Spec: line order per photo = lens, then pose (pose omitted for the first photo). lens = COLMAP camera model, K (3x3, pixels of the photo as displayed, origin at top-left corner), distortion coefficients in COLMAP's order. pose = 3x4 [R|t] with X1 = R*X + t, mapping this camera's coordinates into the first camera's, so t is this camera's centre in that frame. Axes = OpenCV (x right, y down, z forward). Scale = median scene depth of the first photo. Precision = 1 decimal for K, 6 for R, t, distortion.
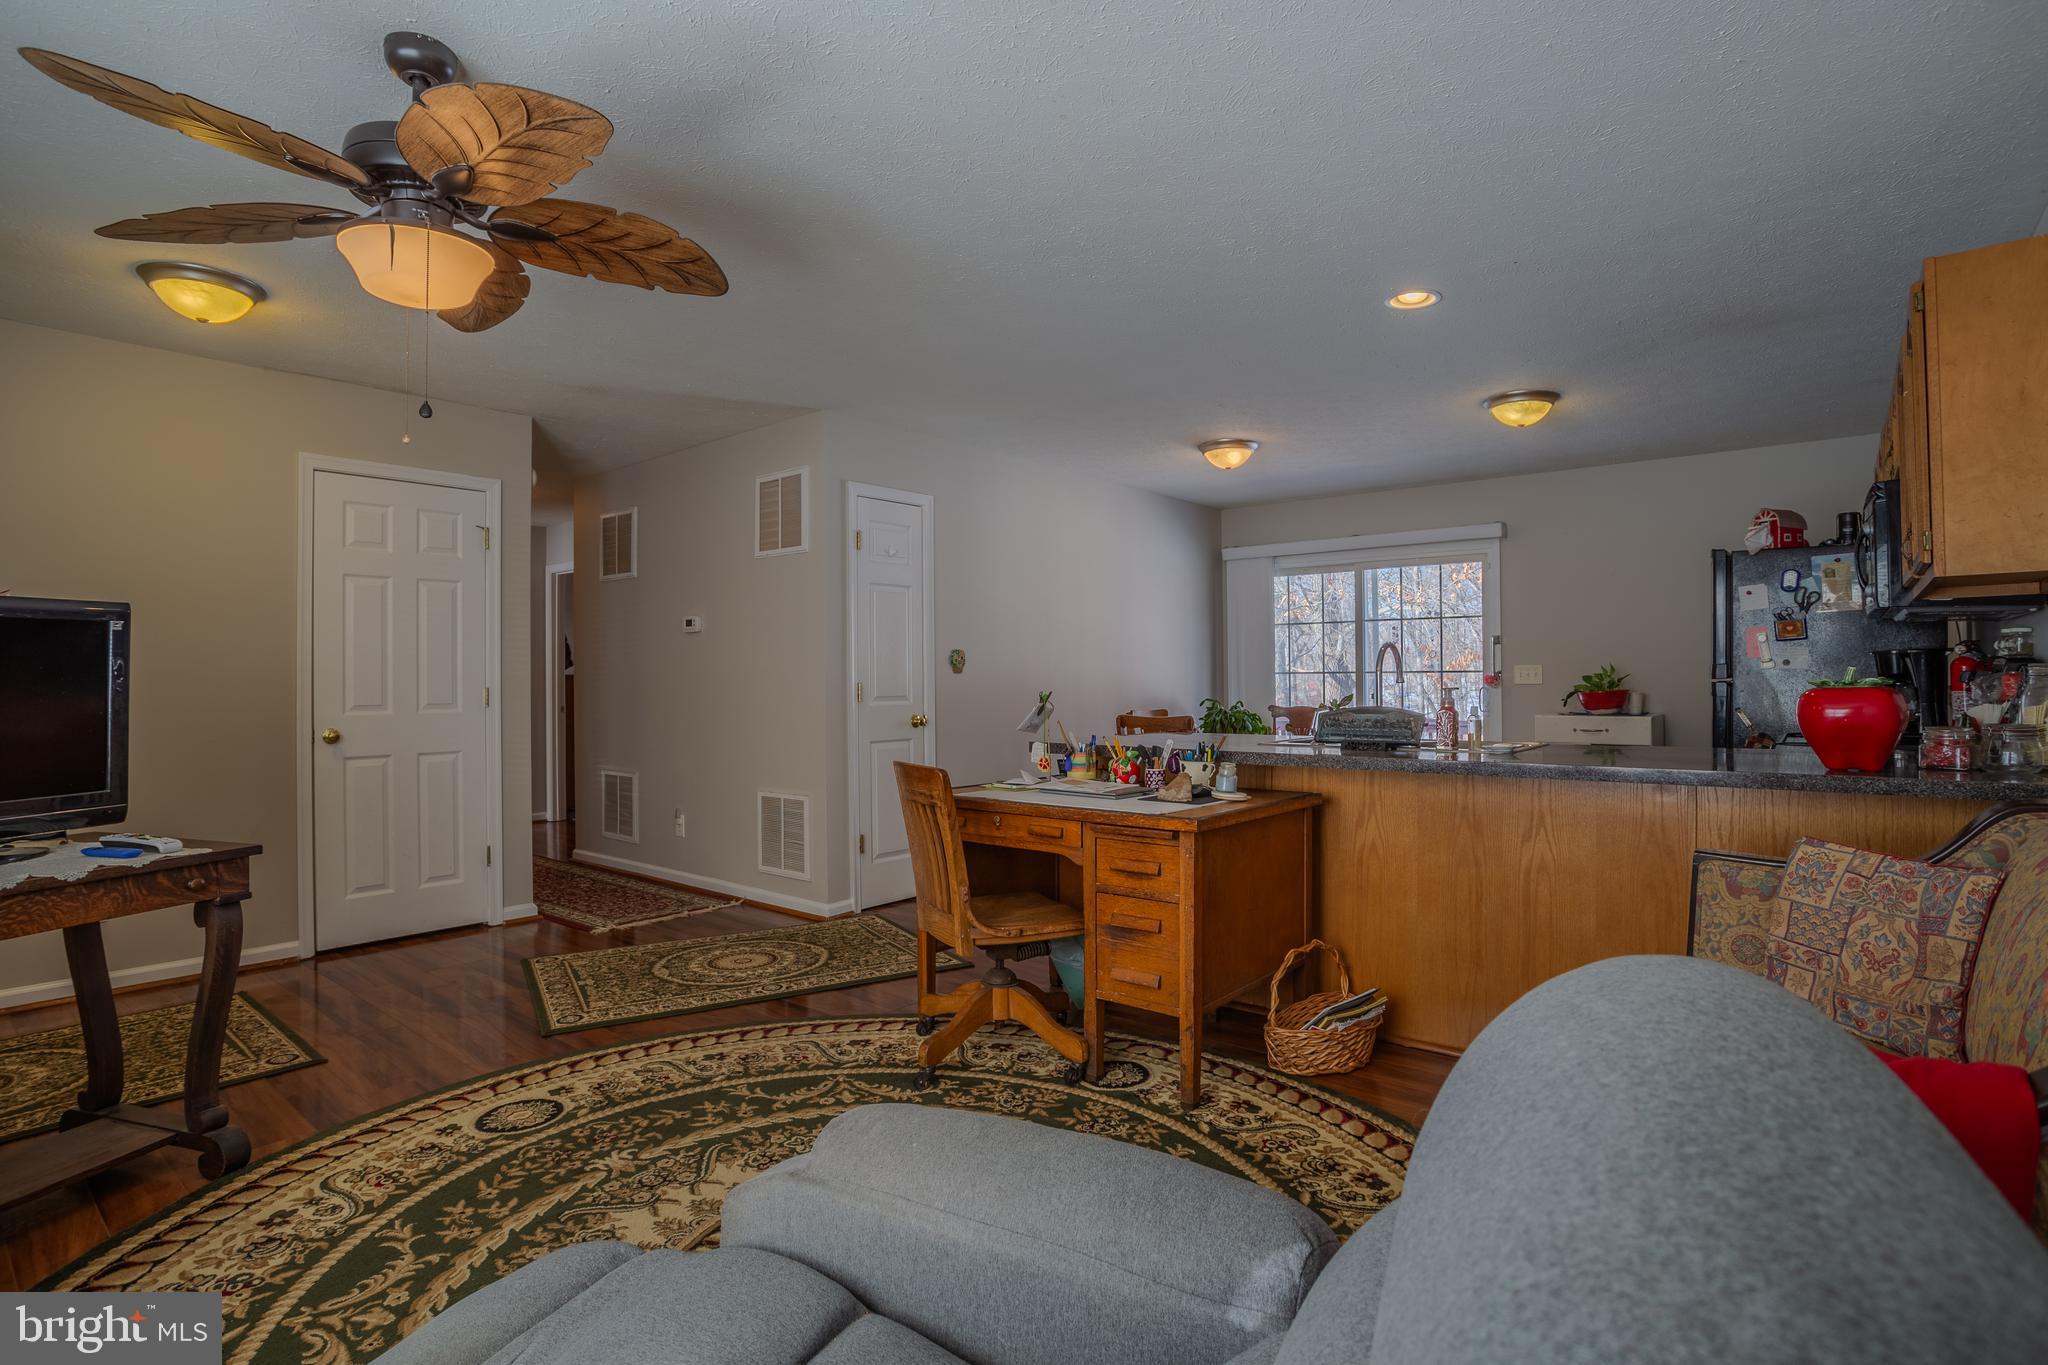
lens RADIAL K [[1007.3, 0, 1024.0], [0, 1007.3, 682.5], [0, 0, 1]] dist [-0.000532, -0.000052]
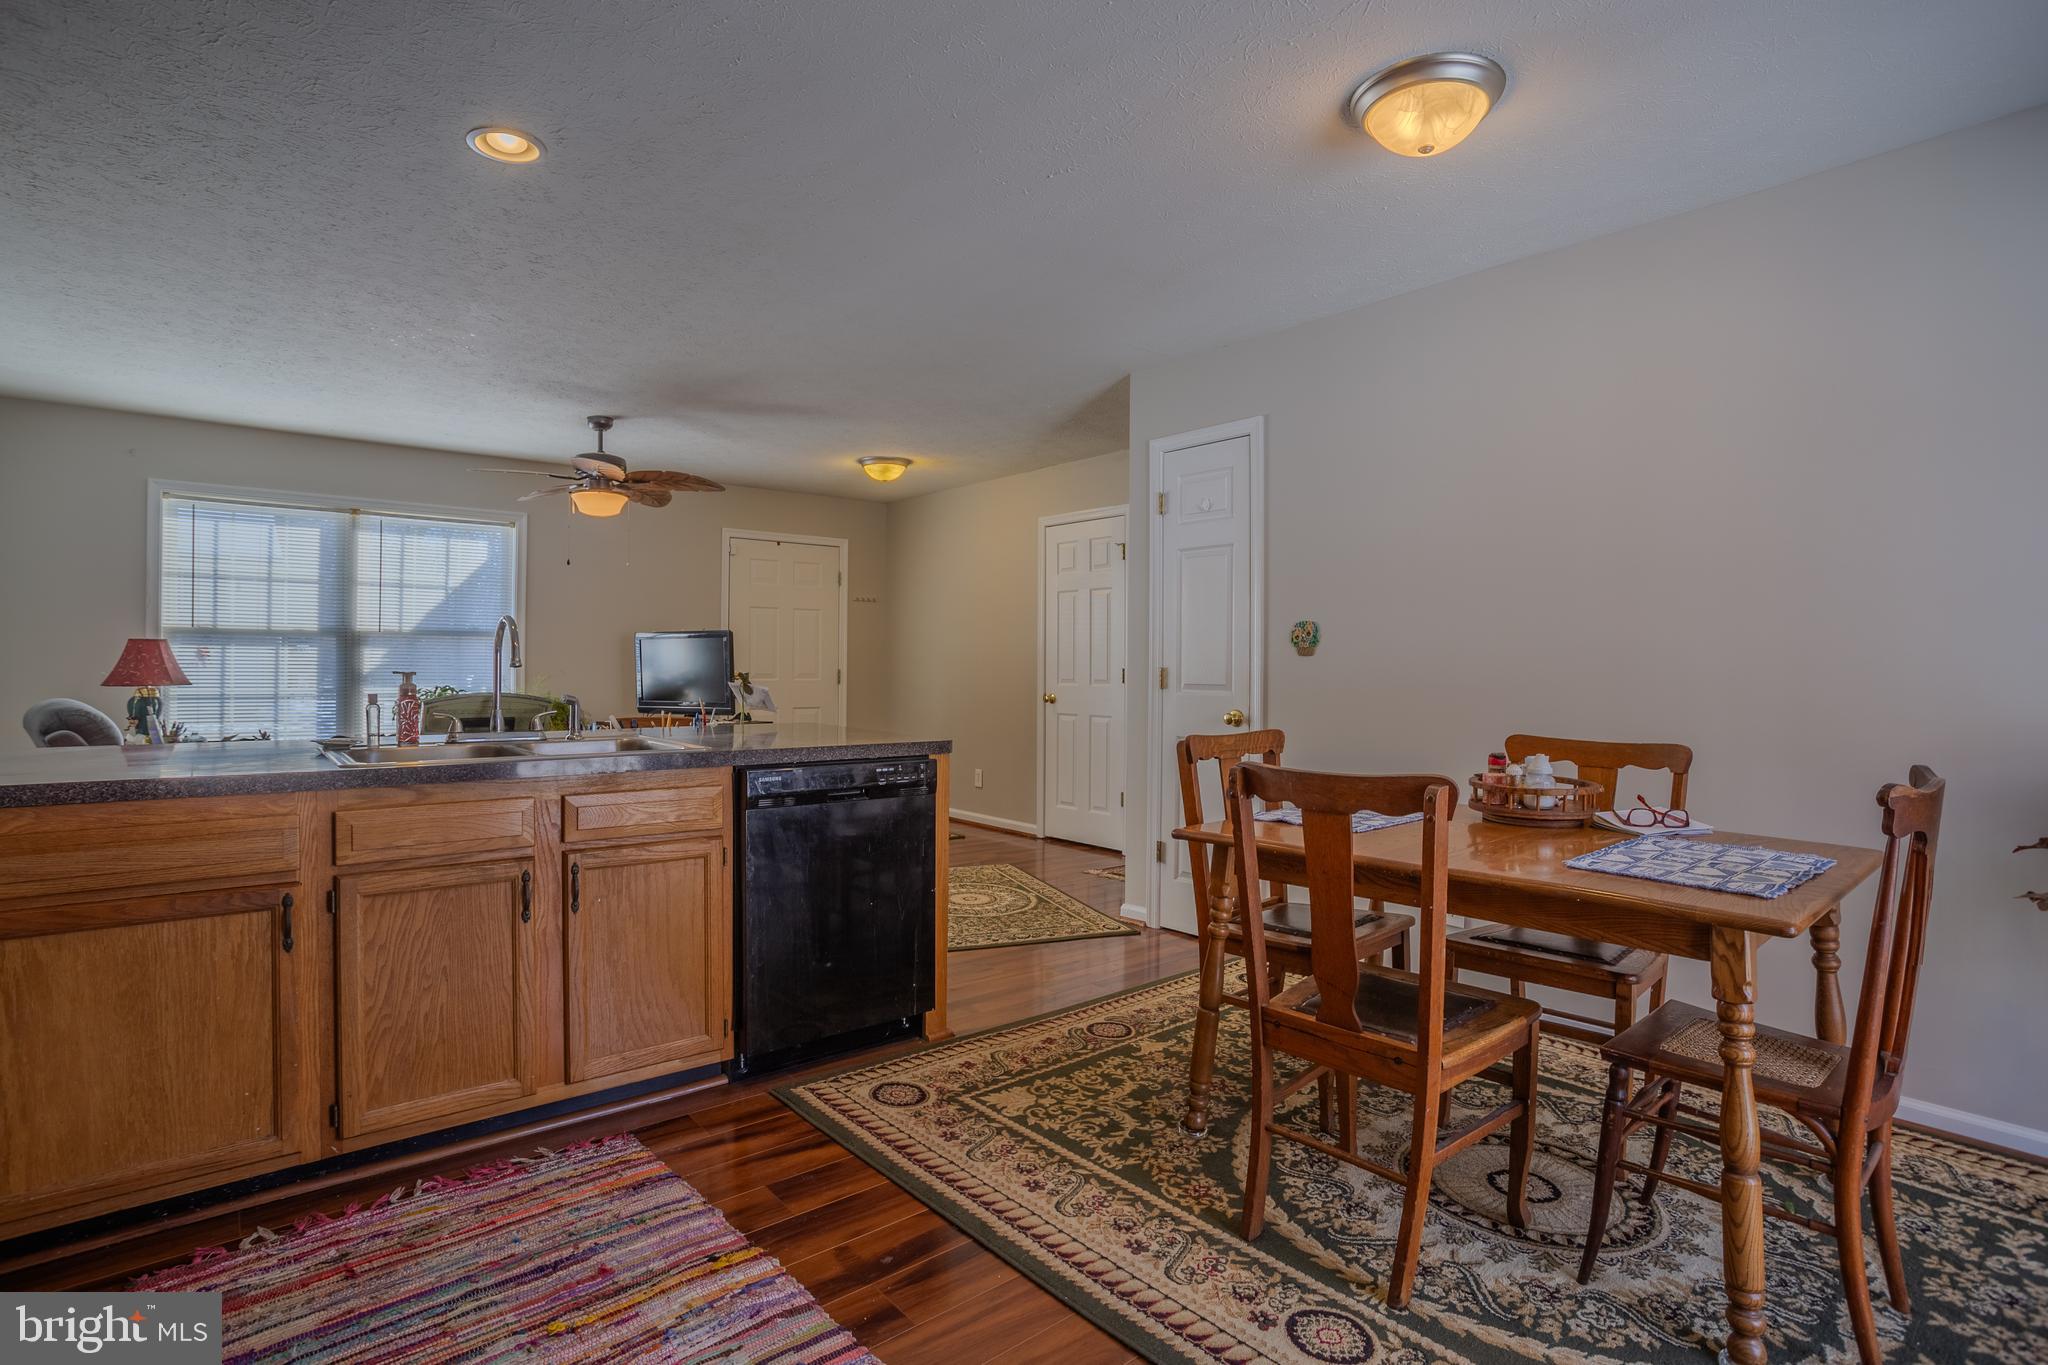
lens RADIAL K [[1025.9, 0, 1024.0], [0, 1025.9, 682.5], [0, 0, 1]] dist [0.000087, 0.000014]
pose [[-0.151404, 0.022978, -0.988205, 0.788639], [-0.007056, 0.999679, 0.024325, -0.008053], [0.988447, 0.010656, -0.151193, 1.091721]]
